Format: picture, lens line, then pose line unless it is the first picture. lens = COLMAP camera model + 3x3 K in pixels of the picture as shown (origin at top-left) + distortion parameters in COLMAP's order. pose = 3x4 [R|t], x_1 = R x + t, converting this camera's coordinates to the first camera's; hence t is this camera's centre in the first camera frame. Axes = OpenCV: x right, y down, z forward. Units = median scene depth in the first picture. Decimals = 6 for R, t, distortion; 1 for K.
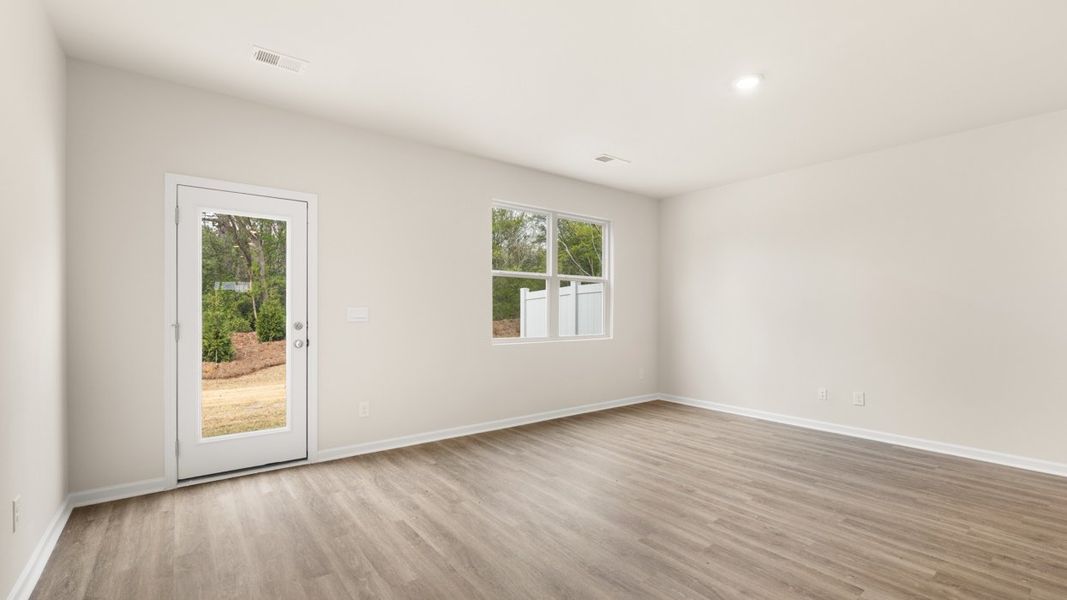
lens RADIAL K [[468.9, 0, 530.5], [0, 468.9, 309.1], [0, 0, 1]] dist [0.000392, -0.000186]
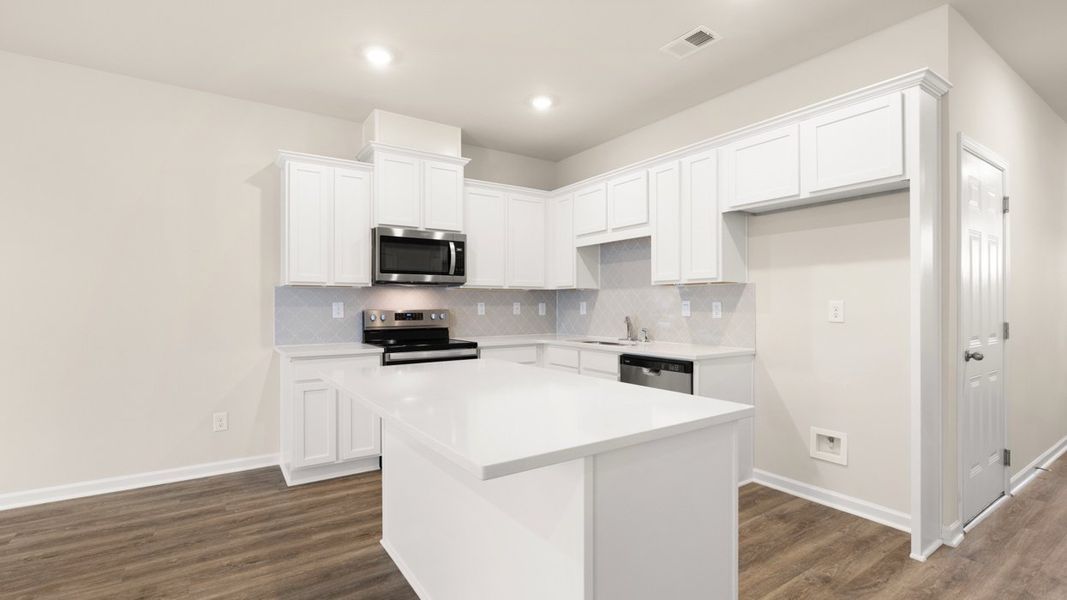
lens RADIAL K [[480.3, 0, 532.4], [0, 480.3, 305.2], [0, 0, 1]] dist [-0.006798, 0.000752]
pose [[0.074708, -0.008456, 0.997170, 0.250934], [0.003869, 0.999959, 0.008190, 0.001612], [-0.997198, 0.003246, 0.074738, 0.210963]]
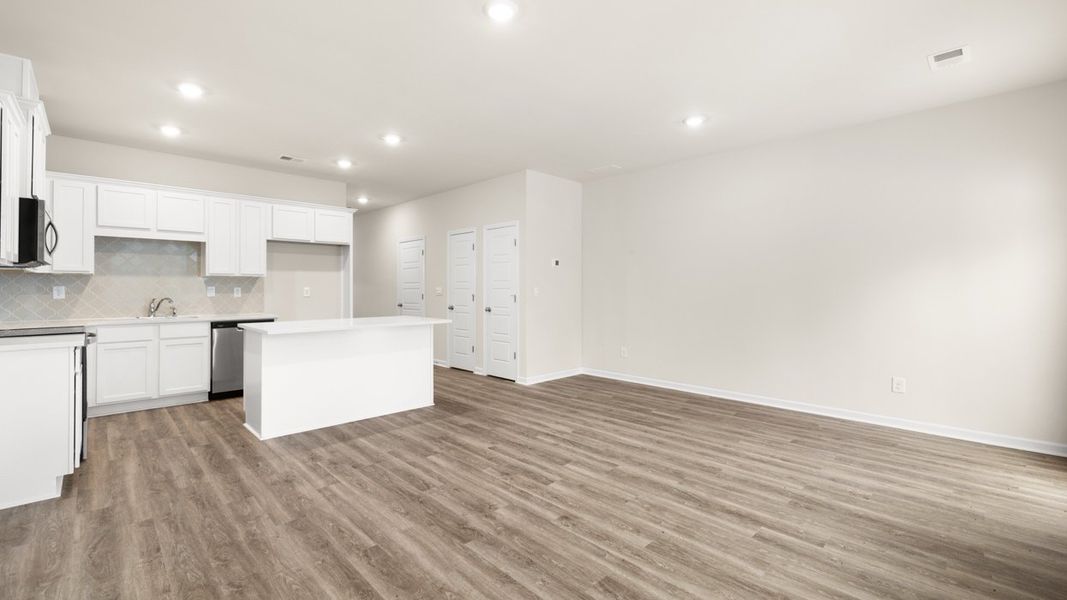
lens RADIAL K [[447.7, 0, 525.7], [0, 447.7, 283.9], [0, 0, 1]] dist [-0.003376, 0.000712]
pose [[-0.995240, -0.005971, -0.097273, 0.430814], [-0.004854, 0.999920, -0.011711, 0.005547], [0.097335, -0.011183, -0.995189, 1.561677]]
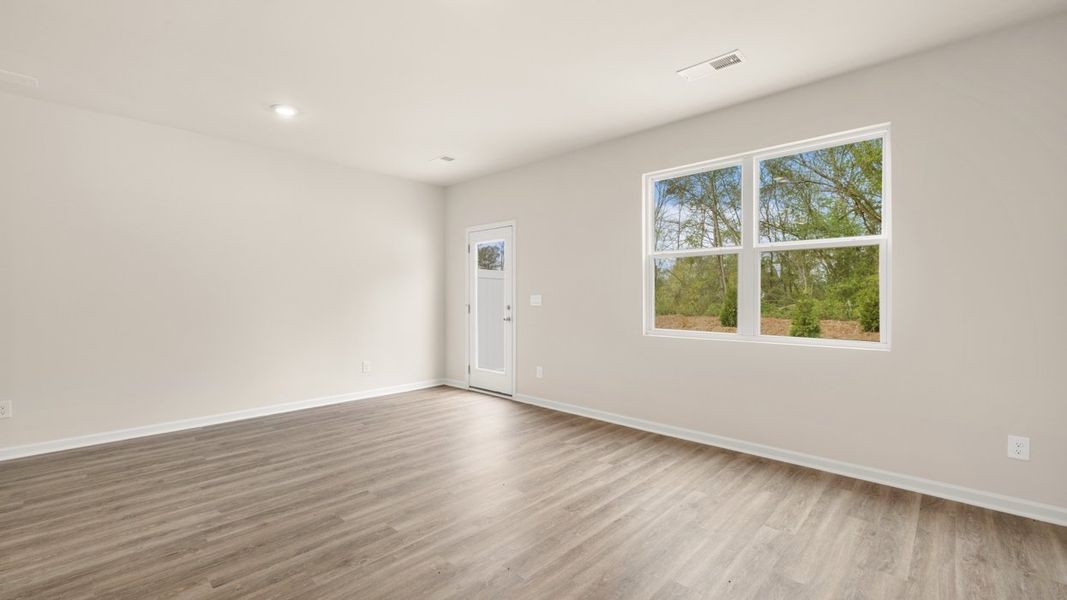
lens RADIAL K [[447.7, 0, 525.9], [0, 447.7, 296.5], [0, 0, 1]] dist [-0.003376, 0.000712]
pose [[0.137919, -0.006208, -0.990424, 0.992500], [0.001562, 0.999980, -0.006050, 0.008429], [0.990442, -0.000712, 0.137926, 0.877758]]
